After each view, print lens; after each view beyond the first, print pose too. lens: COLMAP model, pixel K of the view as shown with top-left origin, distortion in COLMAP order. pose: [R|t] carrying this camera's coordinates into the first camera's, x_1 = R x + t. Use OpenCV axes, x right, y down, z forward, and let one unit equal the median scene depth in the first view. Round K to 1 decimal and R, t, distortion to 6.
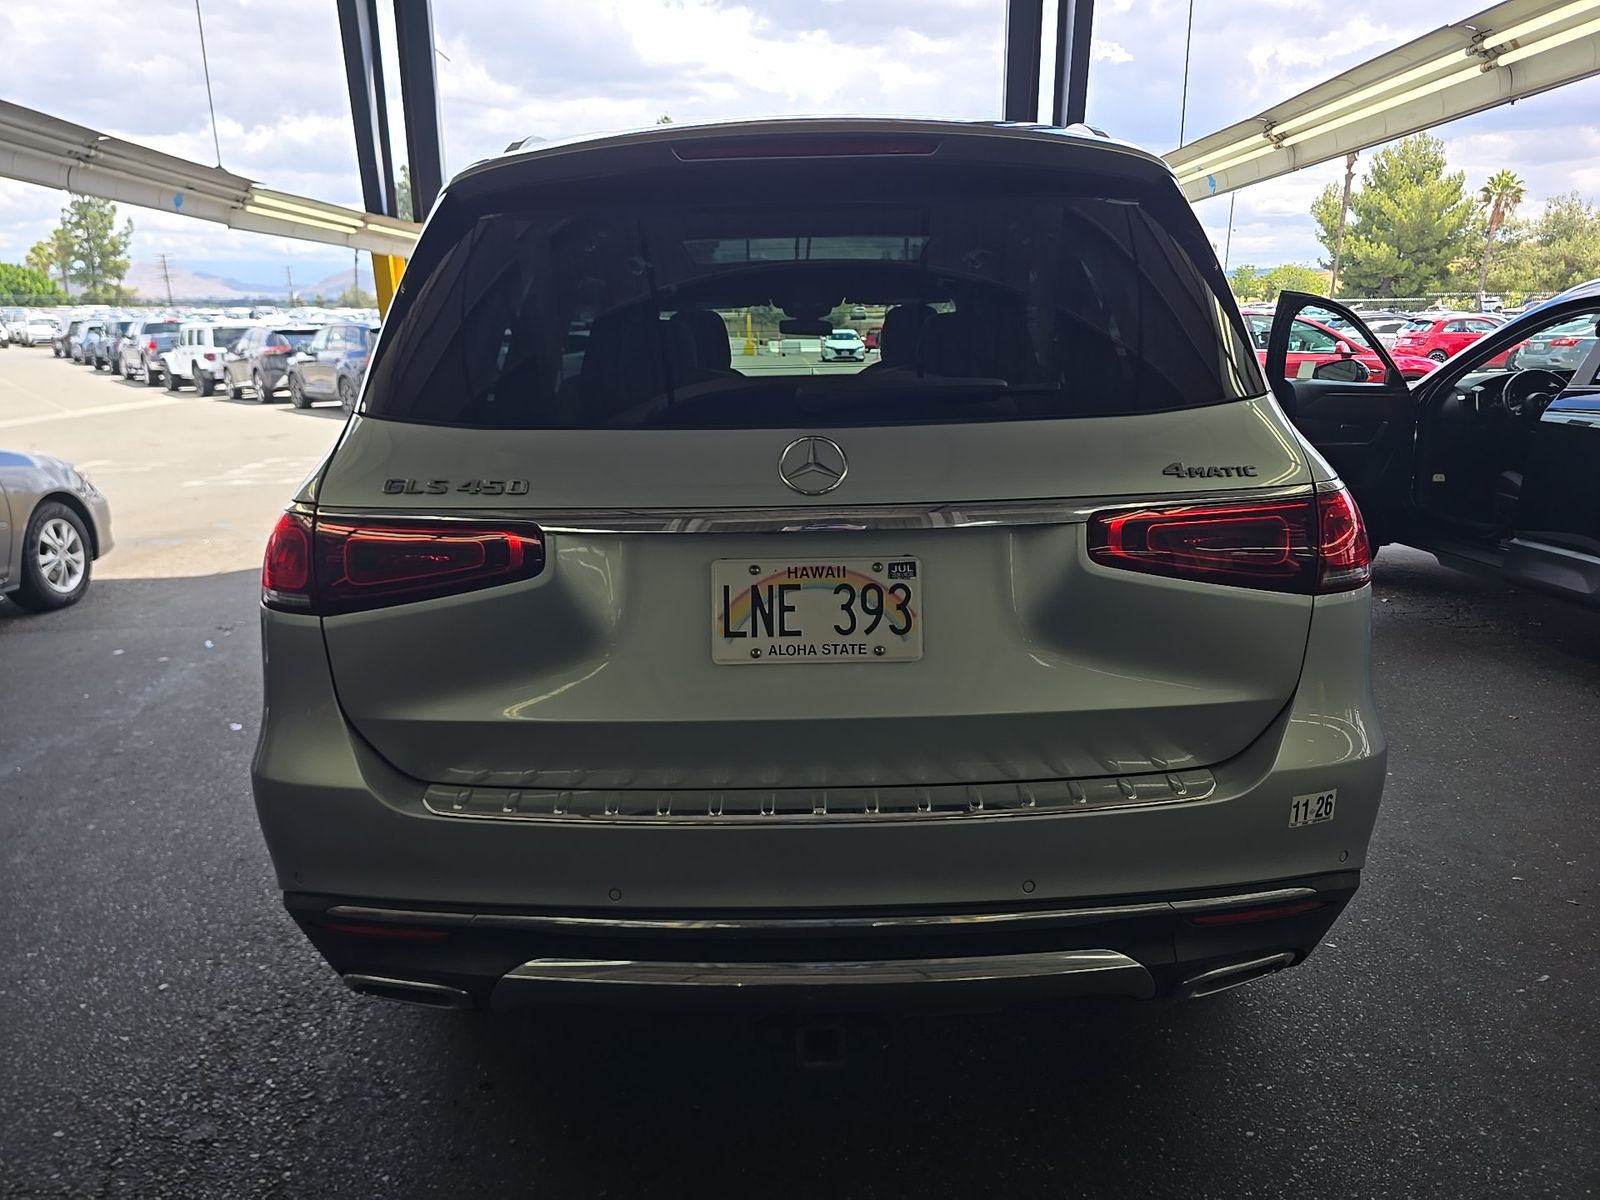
lens RADIAL K [[1082.7, 0, 800.0], [0, 1082.7, 600.0], [0, 0, 1]] dist [0.019827, 0.002148]
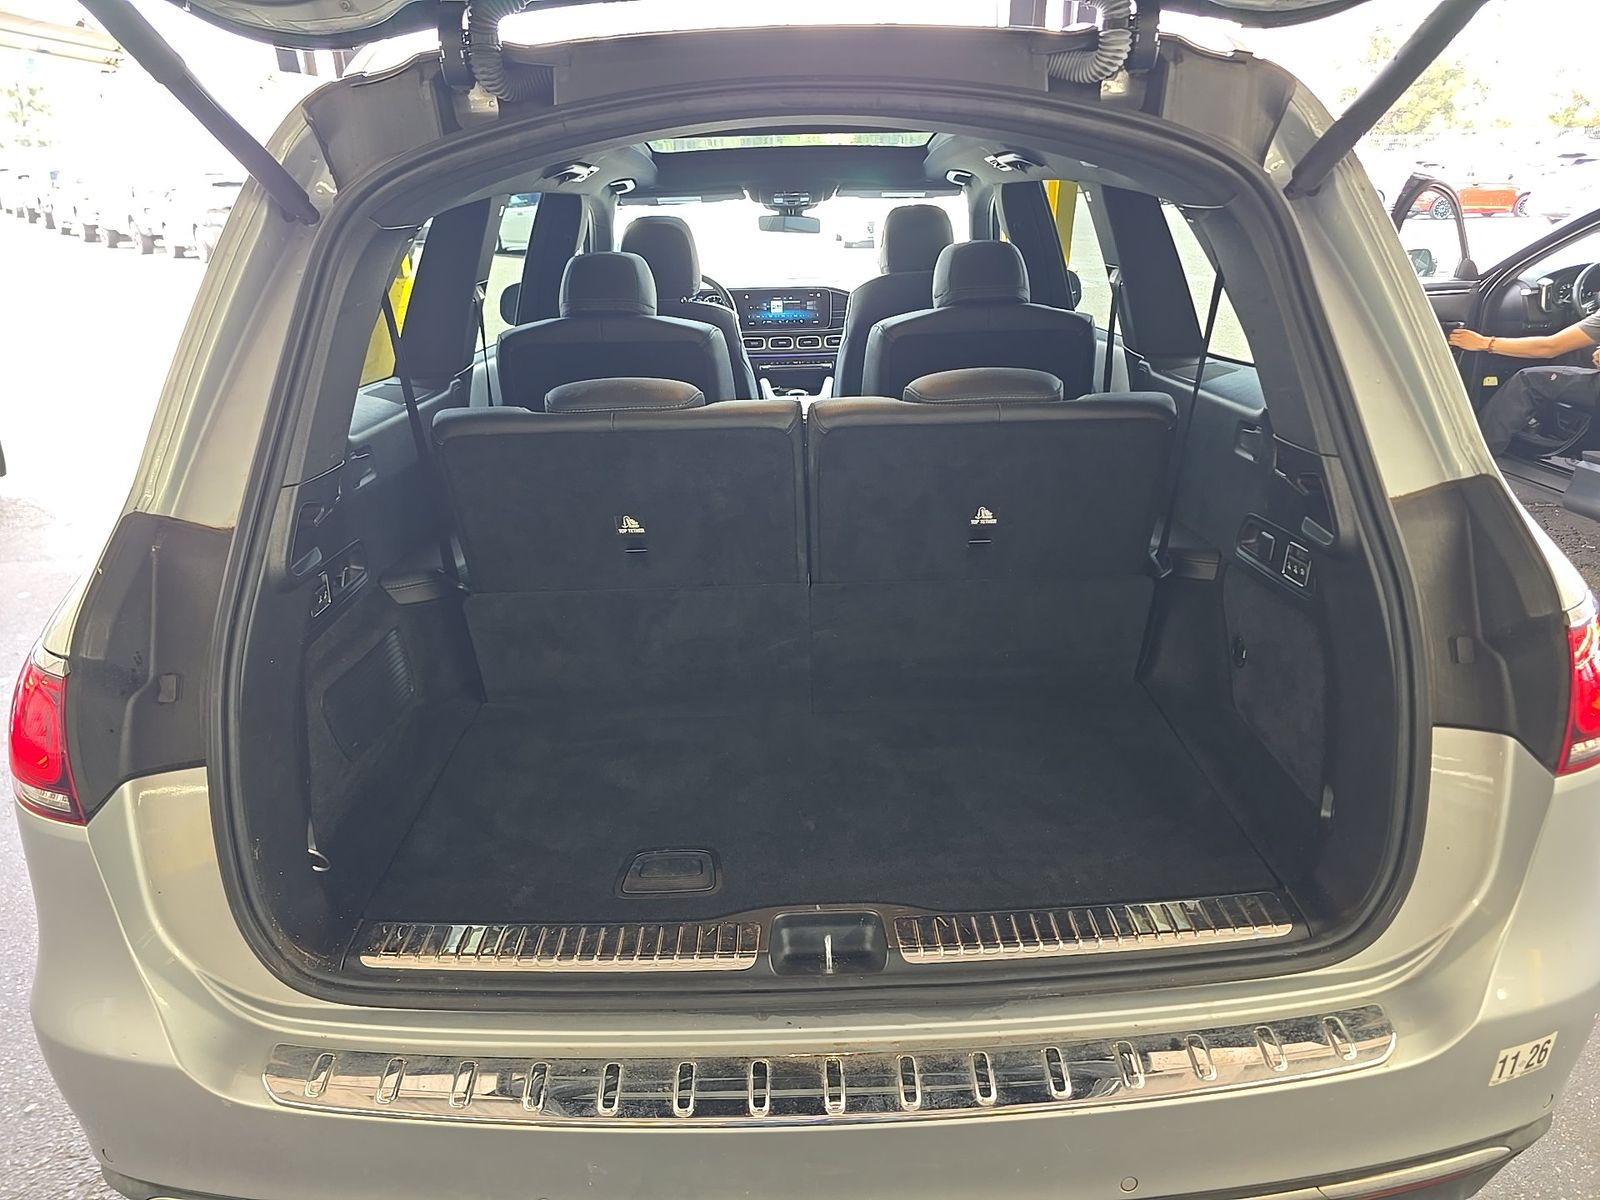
lens RADIAL K [[1094.9, 0, 800.0], [0, 1094.9, 600.0], [0, 0, 1]] dist [0.006536, -0.000868]
pose [[0.999771, -0.012400, 0.017442, -0.006910], [0.010054, 0.991634, 0.128686, -0.112587], [-0.018892, -0.128482, 0.991532, 0.182030]]
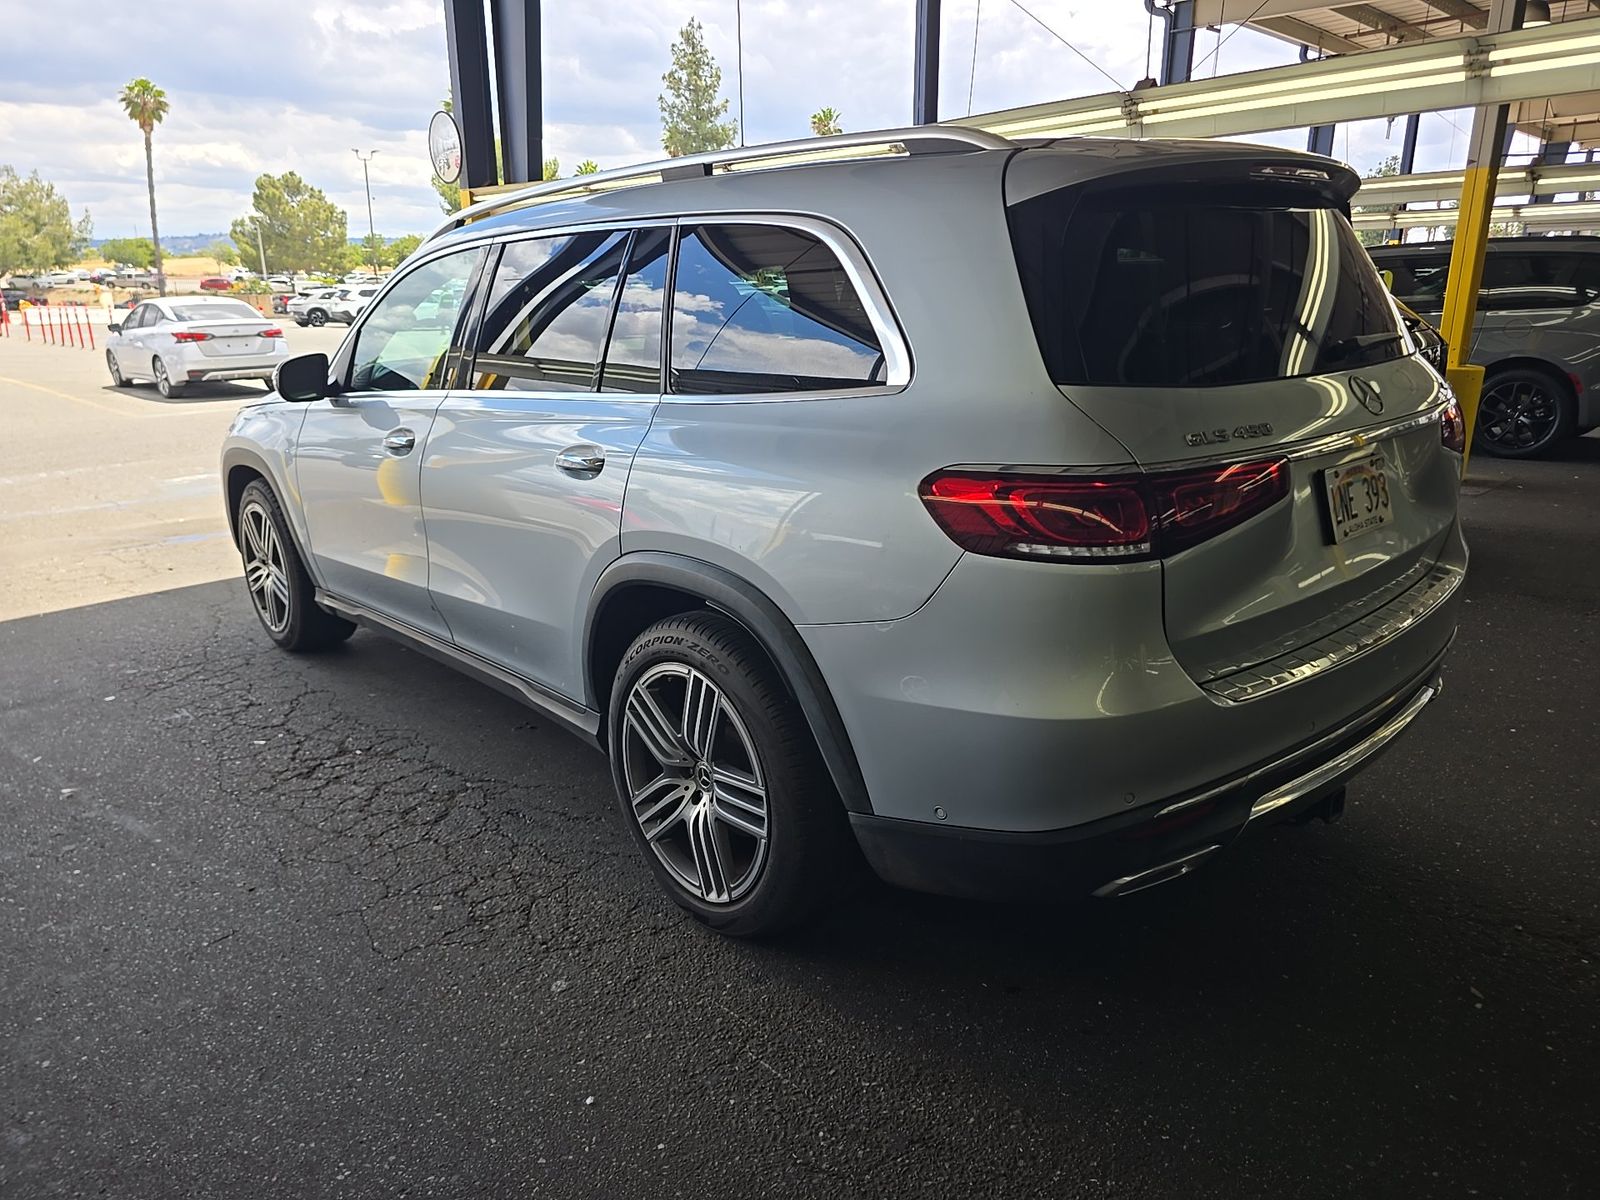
lens RADIAL K [[1082.7, 0, 800.0], [0, 1082.7, 600.0], [0, 0, 1]] dist [0.019827, 0.002148]
pose [[0.736673, -0.184279, 0.650657, -0.798330], [0.167233, 0.981914, 0.088756, -0.058695], [-0.655245, 0.043427, 0.754167, 0.214997]]
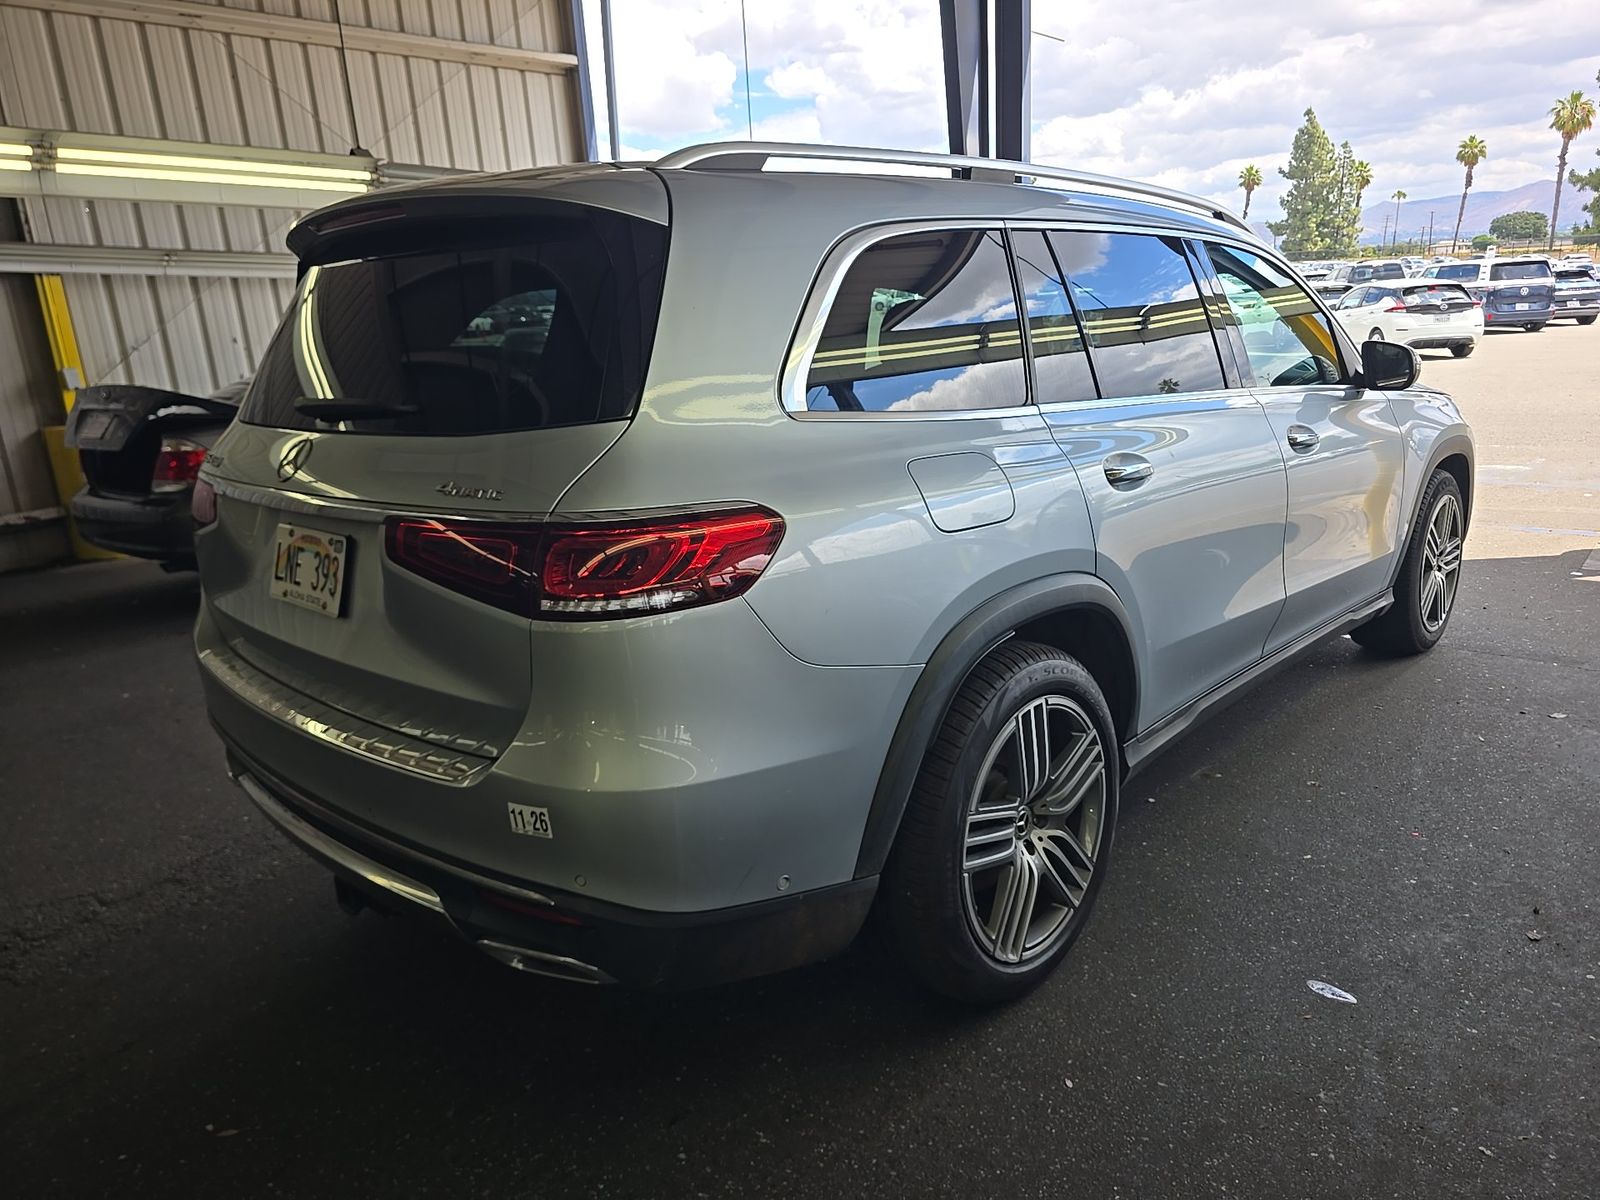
lens RADIAL K [[1082.7, 0, 800.0], [0, 1082.7, 600.0], [0, 0, 1]] dist [0.019827, 0.002148]
pose [[0.738029, 0.149751, -0.657943, 0.722021], [-0.121335, 0.988622, 0.088910, -0.077721], [0.663771, 0.014213, 0.747801, 0.213919]]
